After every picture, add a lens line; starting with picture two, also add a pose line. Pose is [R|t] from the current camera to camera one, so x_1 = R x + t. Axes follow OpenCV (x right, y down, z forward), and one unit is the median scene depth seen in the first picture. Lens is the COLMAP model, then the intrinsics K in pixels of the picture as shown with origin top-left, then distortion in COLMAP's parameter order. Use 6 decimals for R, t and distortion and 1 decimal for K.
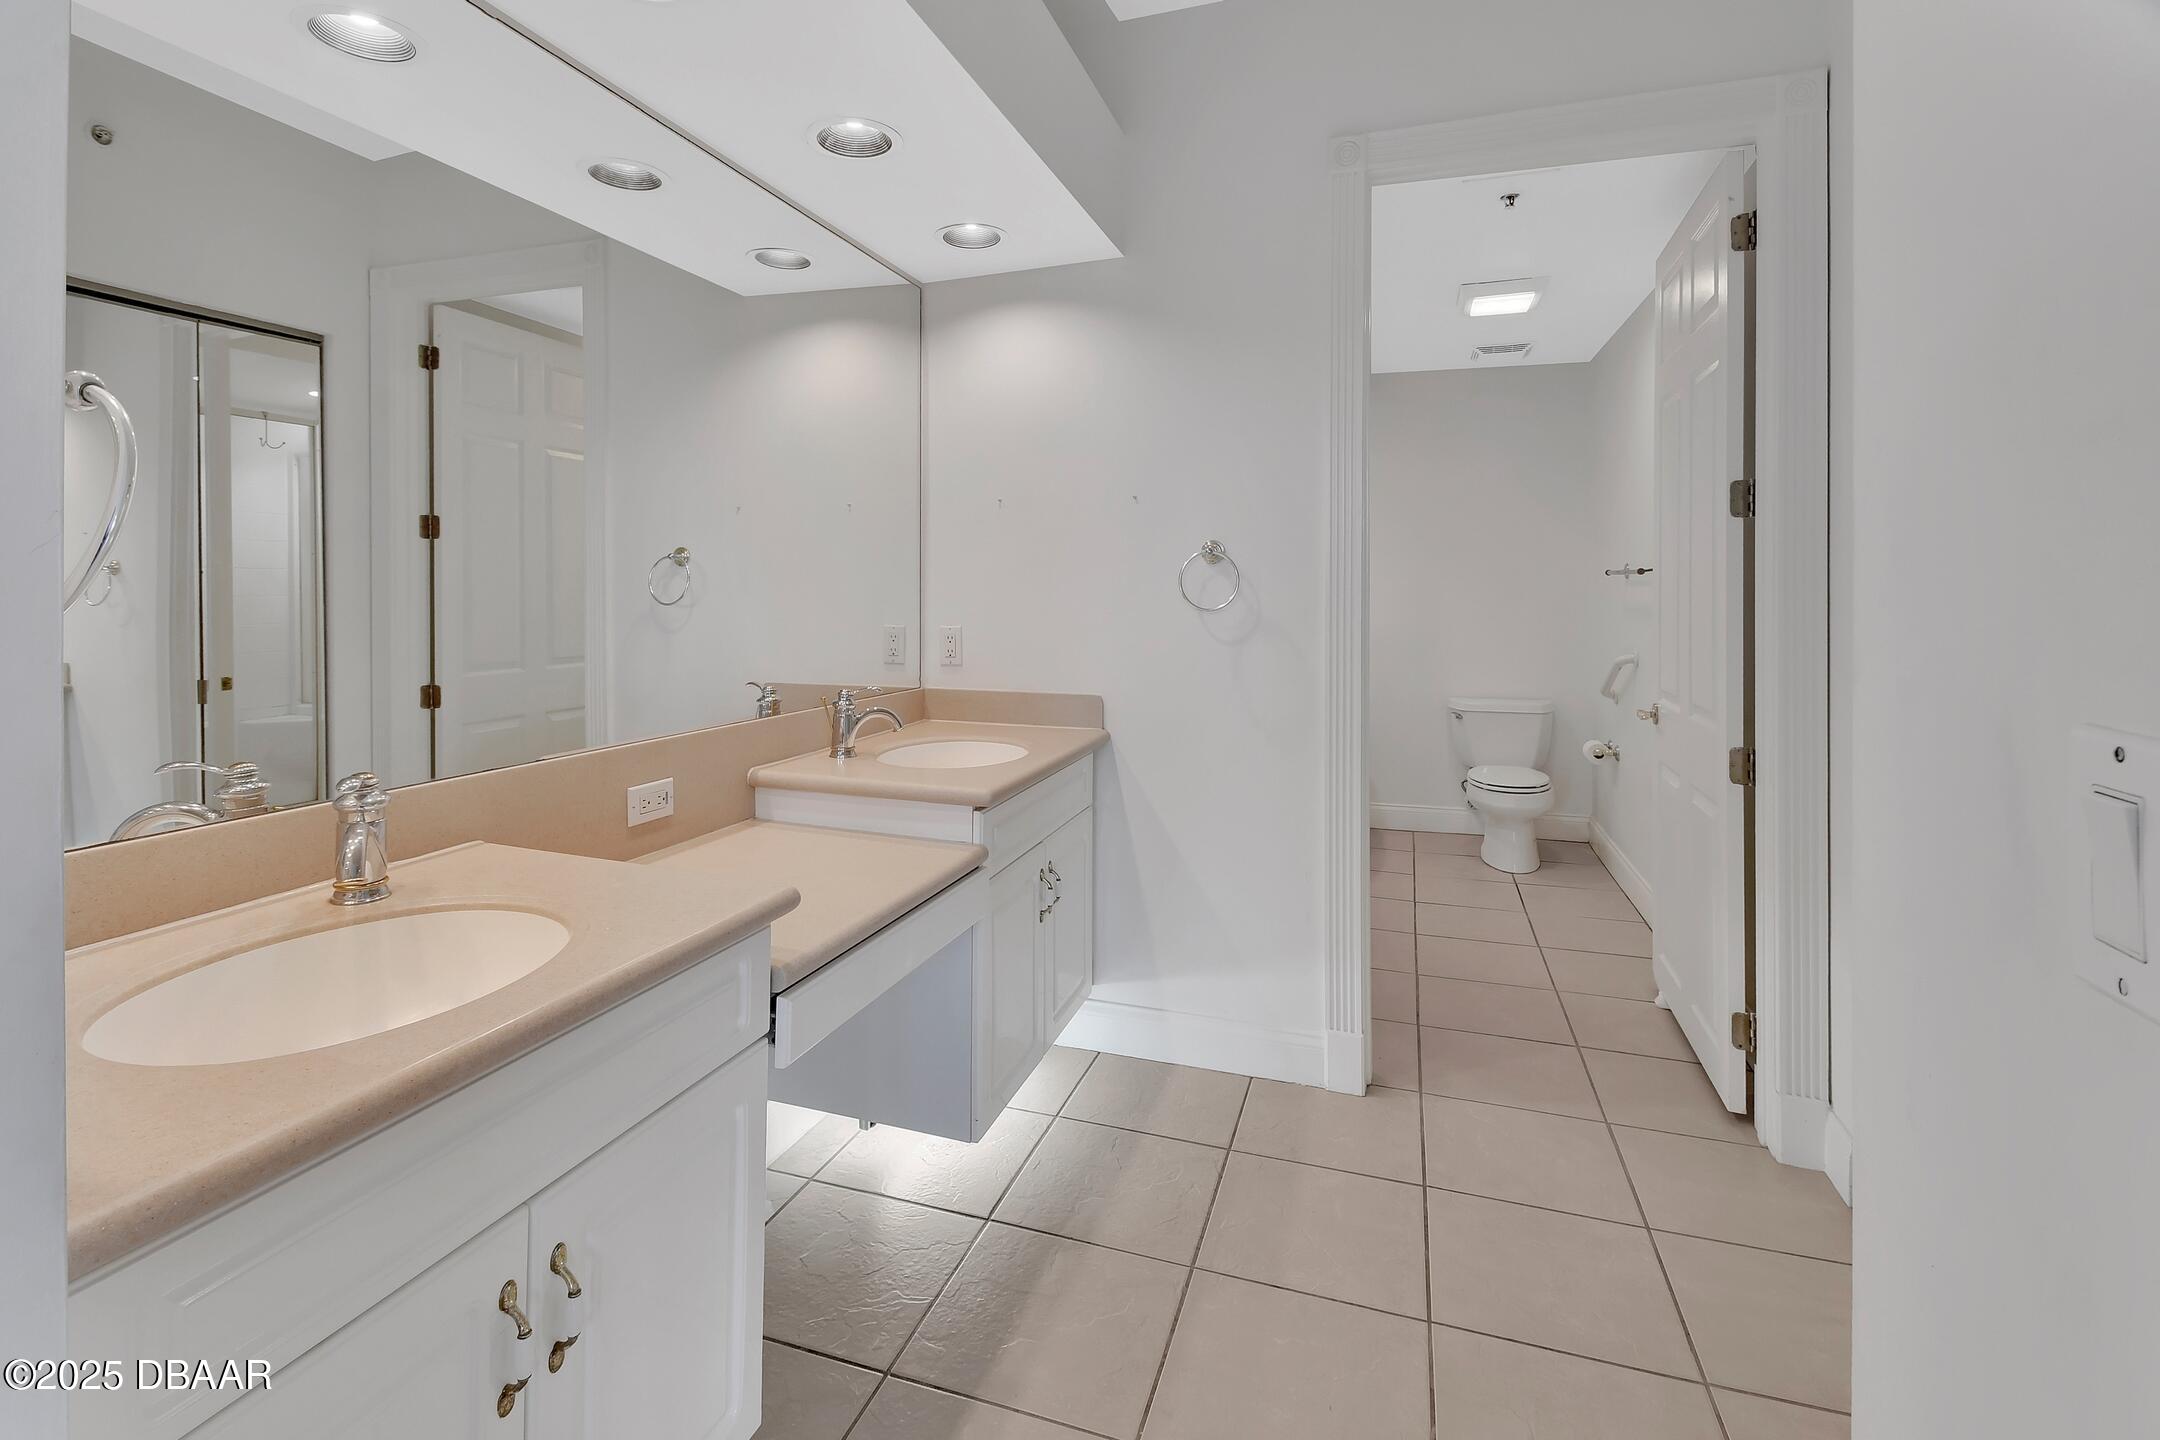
lens RADIAL K [[1005.1, 0, 1068.6], [0, 1005.1, 590.7], [0, 0, 1]] dist [-0.005847, -0.003973]
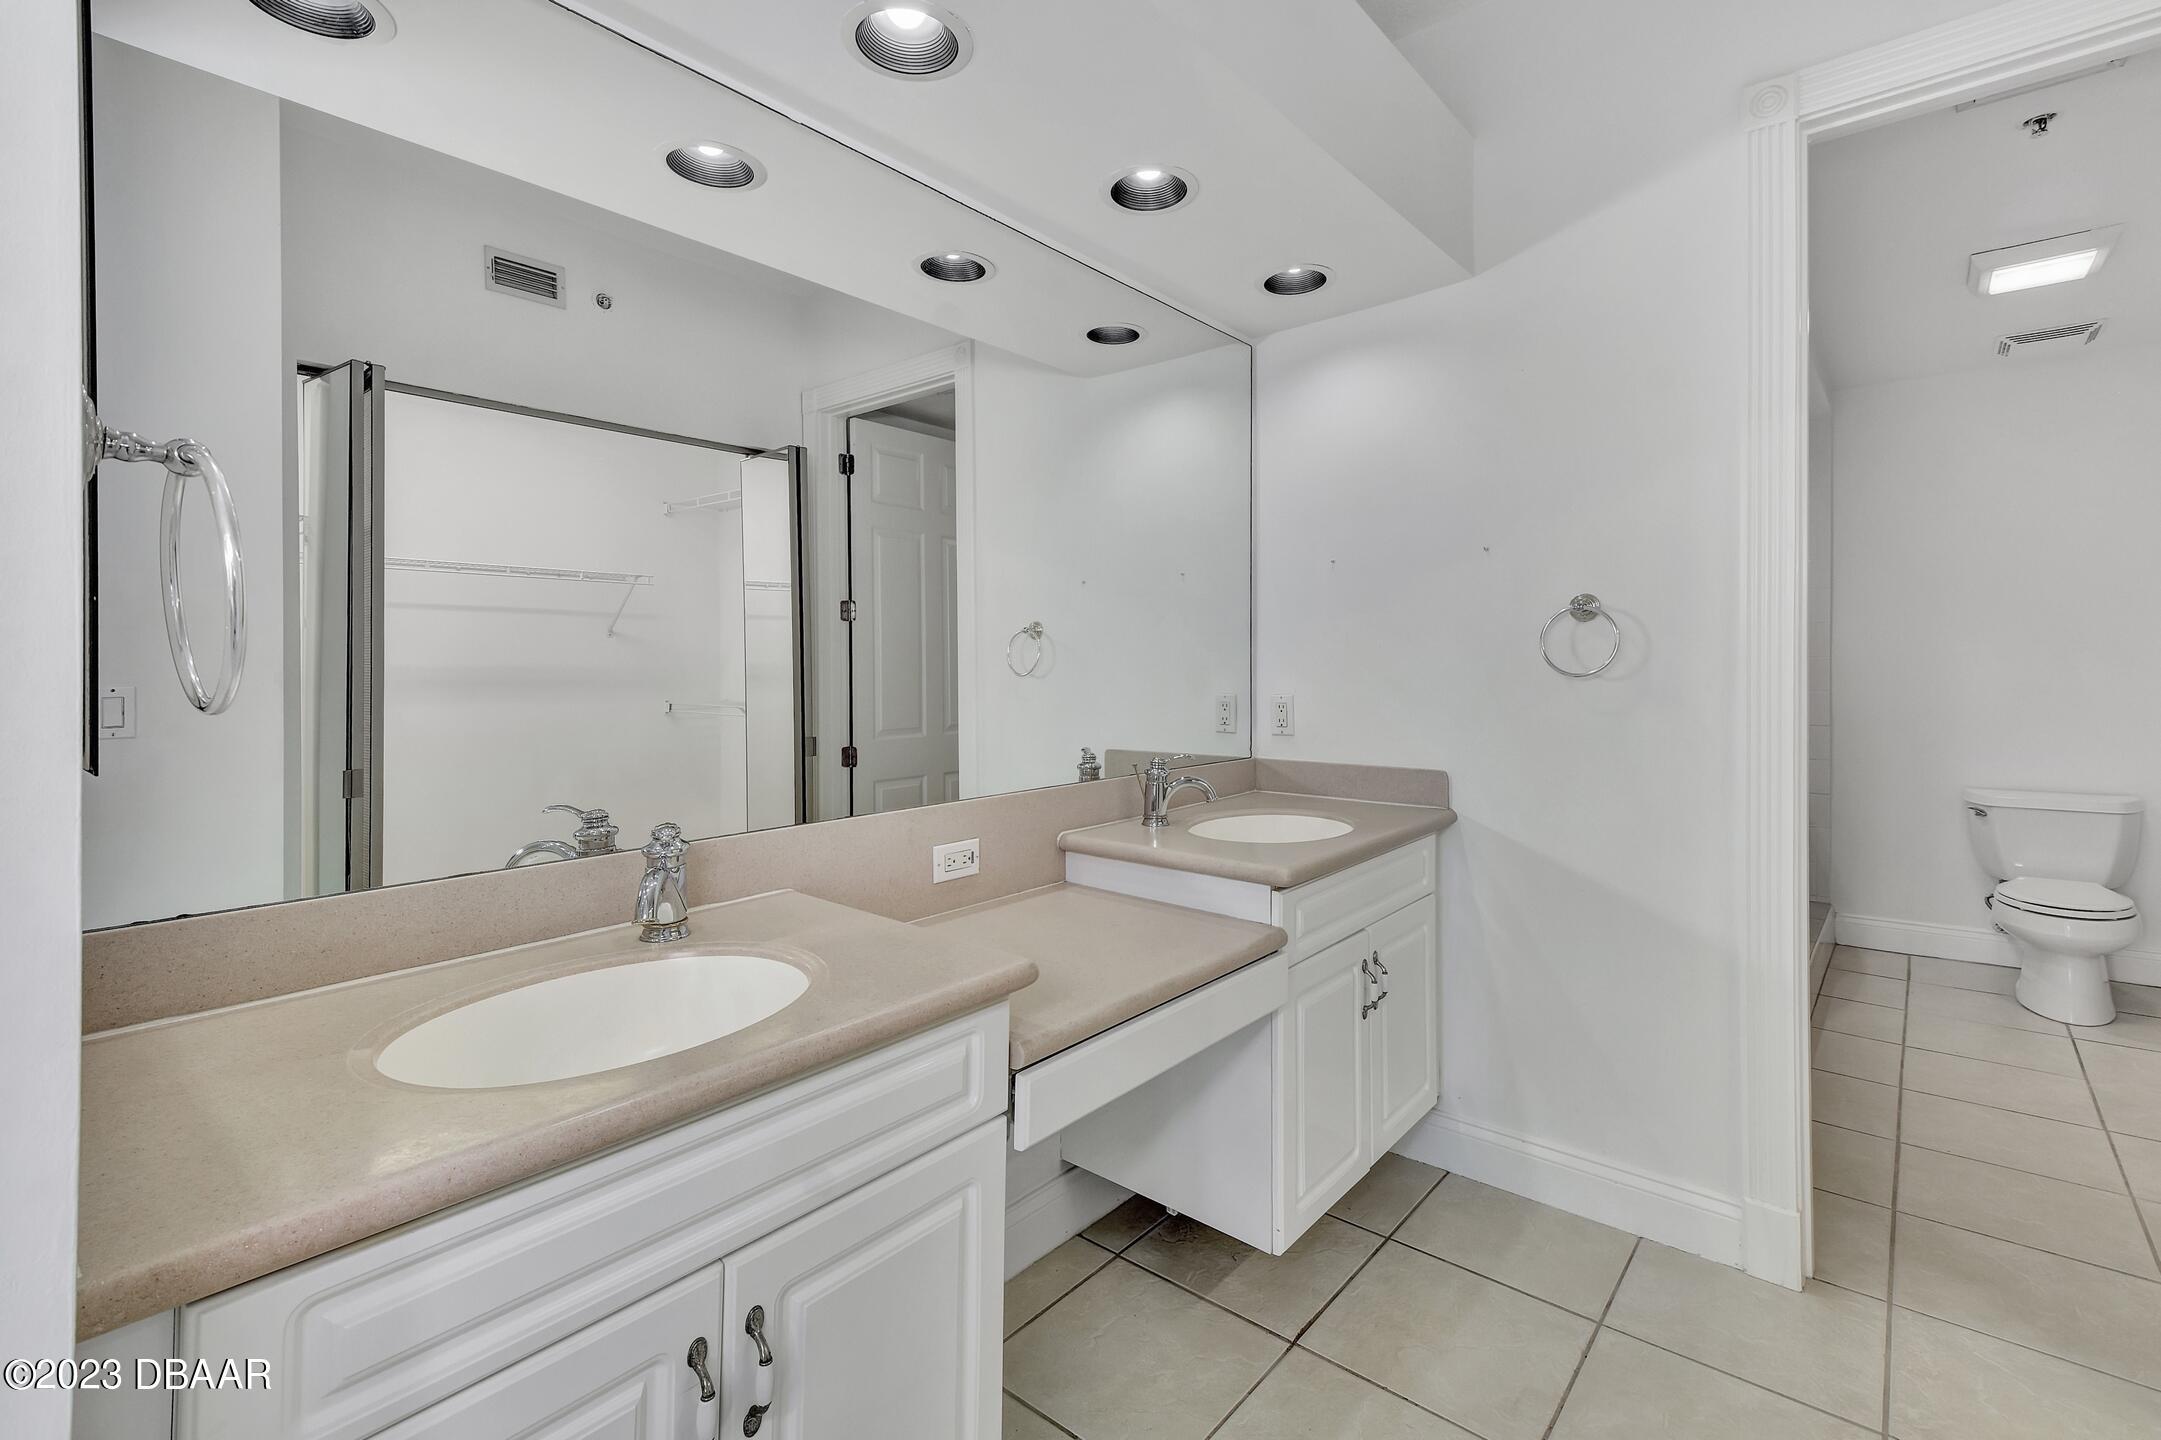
lens RADIAL K [[978.5, 0, 1108.7], [0, 978.5, 665.2], [0, 0, 1]] dist [0.020682, -0.004996]
pose [[0.934635, -0.011656, -0.355417, 0.060101], [0.011595, 0.999930, -0.002301, 0.008284], [0.355419, -0.001971, 0.934705, 0.071576]]
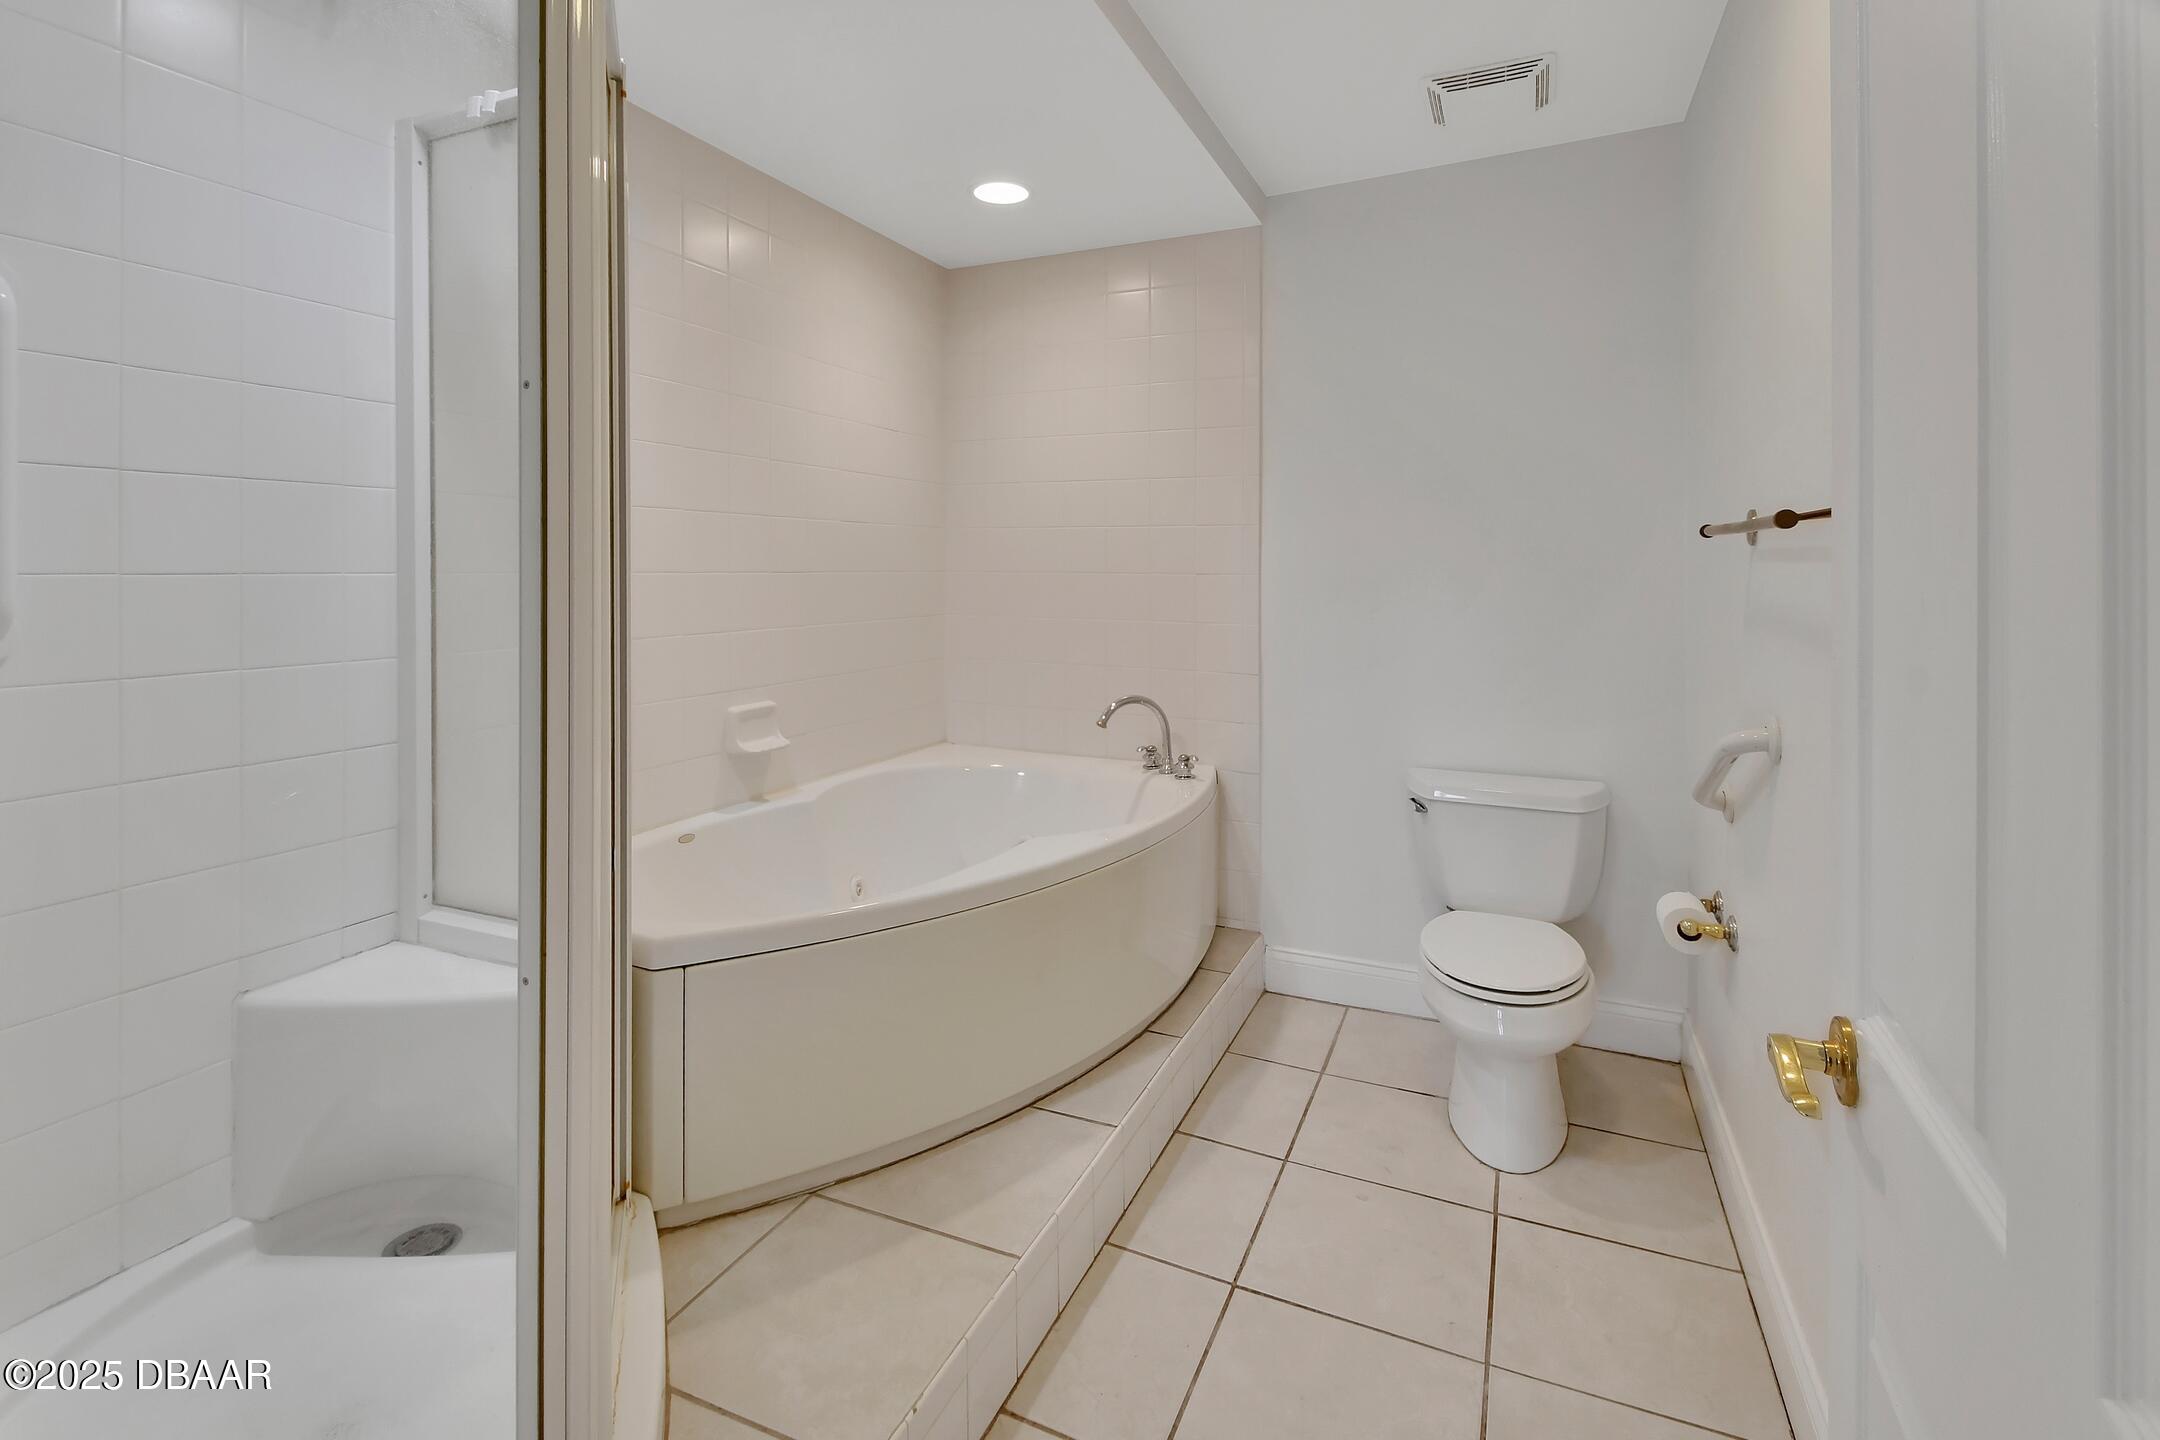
lens RADIAL K [[1005.1, 0, 1062.7], [0, 1005.1, 552.1], [0, 0, 1]] dist [-0.005847, -0.003973]
pose [[0.993762, 0.002394, -0.111499, 0.561877], [-0.004611, 0.999797, -0.019626, 0.004440], [0.111429, 0.020017, 0.993571, 0.976489]]
